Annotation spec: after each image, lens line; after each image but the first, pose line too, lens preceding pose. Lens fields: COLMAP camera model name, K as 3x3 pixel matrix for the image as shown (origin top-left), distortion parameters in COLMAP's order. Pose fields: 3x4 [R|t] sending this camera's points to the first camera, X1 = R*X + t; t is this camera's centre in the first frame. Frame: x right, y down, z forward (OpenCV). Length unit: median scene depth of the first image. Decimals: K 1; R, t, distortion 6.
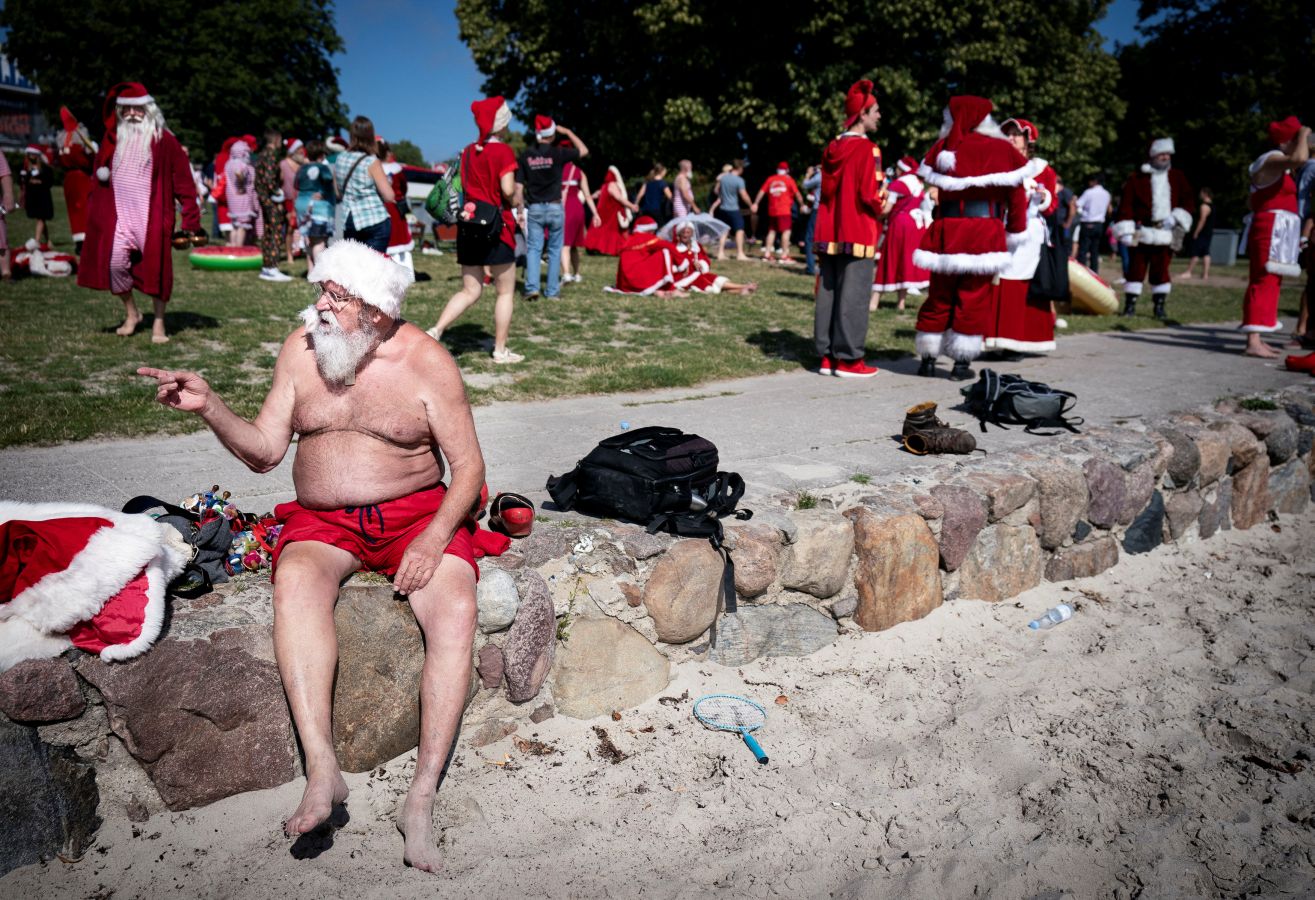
lens RADIAL K [[1107.9, 0, 657.5], [0, 1107.9, 450.0], [0, 0, 1]] dist [-0.002734, -0.004402]
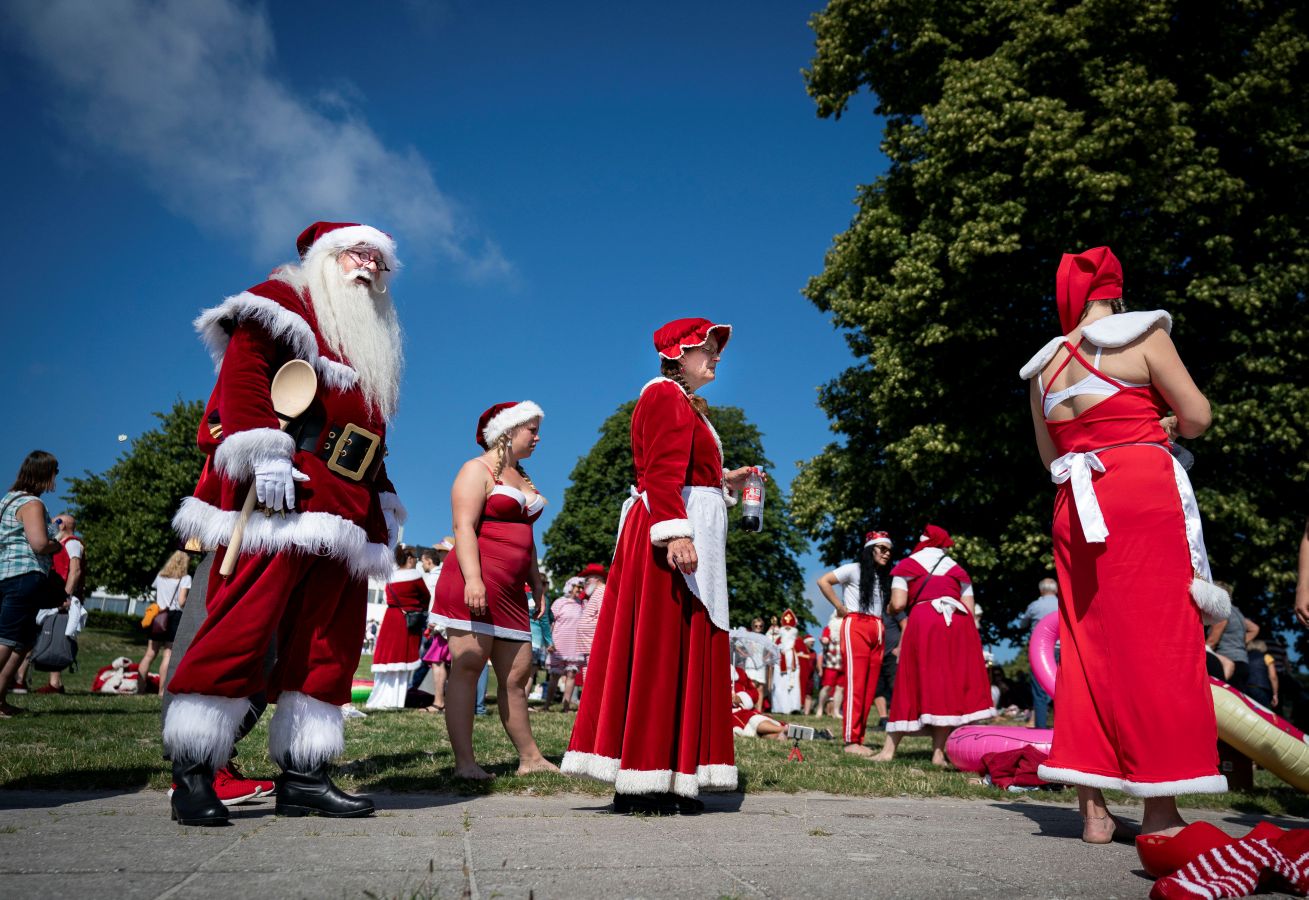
lens RADIAL K [[1102.8, 0, 654.5], [0, 1102.8, 450.0], [0, 0, 1]] dist [-0.002734, -0.004402]
pose [[0.913007, -0.063493, -0.402972, 0.161457], [-0.114880, 0.907819, -0.403320, -0.012056], [0.391434, 0.414527, 0.821551, 0.192340]]
